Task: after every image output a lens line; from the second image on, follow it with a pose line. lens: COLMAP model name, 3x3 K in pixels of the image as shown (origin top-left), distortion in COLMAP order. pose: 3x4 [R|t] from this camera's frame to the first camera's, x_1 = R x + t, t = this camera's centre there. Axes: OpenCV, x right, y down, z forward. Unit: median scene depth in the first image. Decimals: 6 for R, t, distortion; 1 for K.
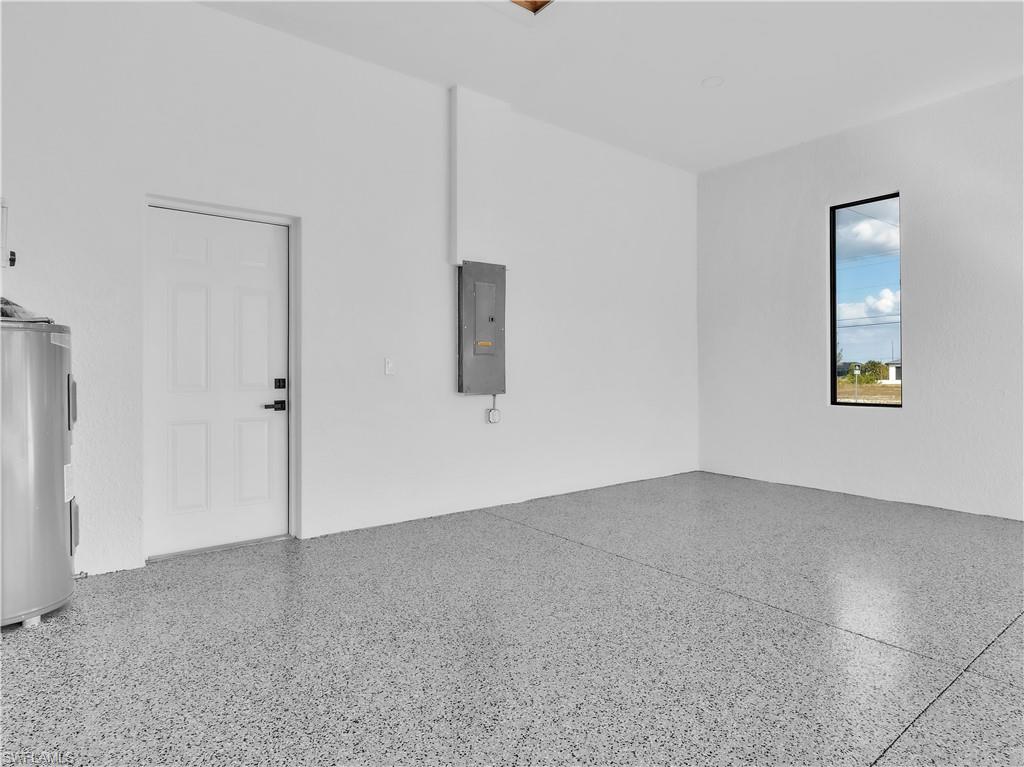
lens RADIAL K [[582.9, 0, 512.5], [0, 582.9, 375.7], [0, 0, 1]] dist [0.001641, -0.003402]
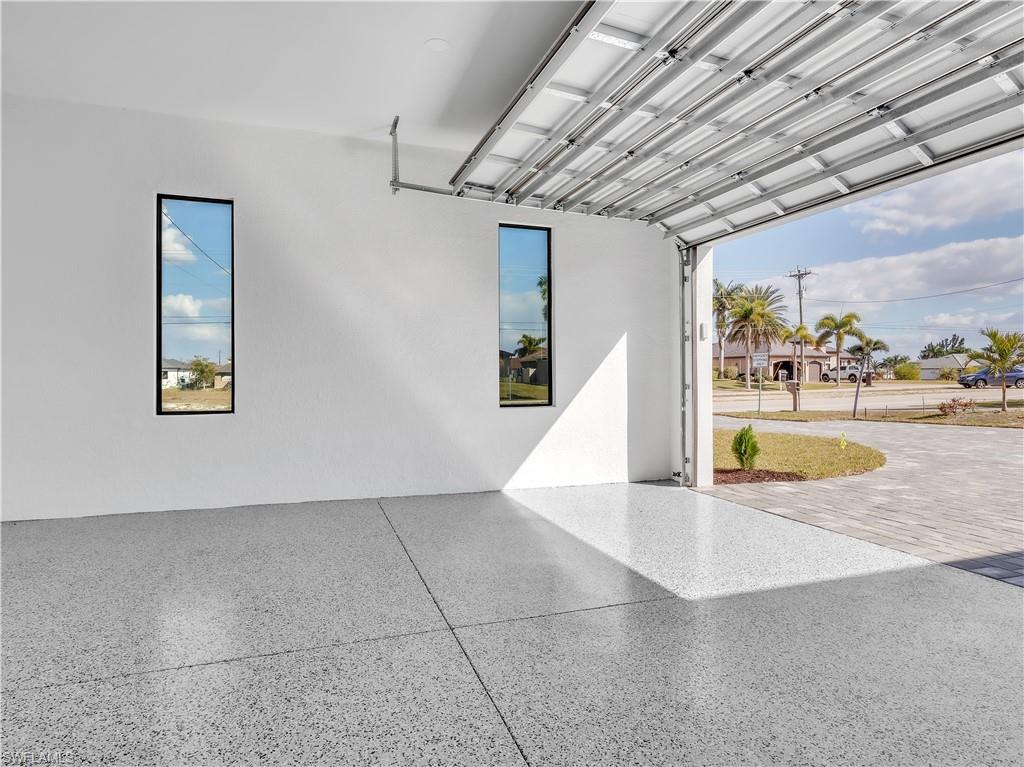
lens RADIAL K [[582.9, 0, 512.5], [0, 582.9, 375.7], [0, 0, 1]] dist [0.001641, -0.003402]
pose [[0.316776, 0.003301, 0.948495, -0.222271], [0.003456, 0.999983, -0.004635, -0.006811], [-0.948494, 0.004746, 0.316760, 0.341566]]
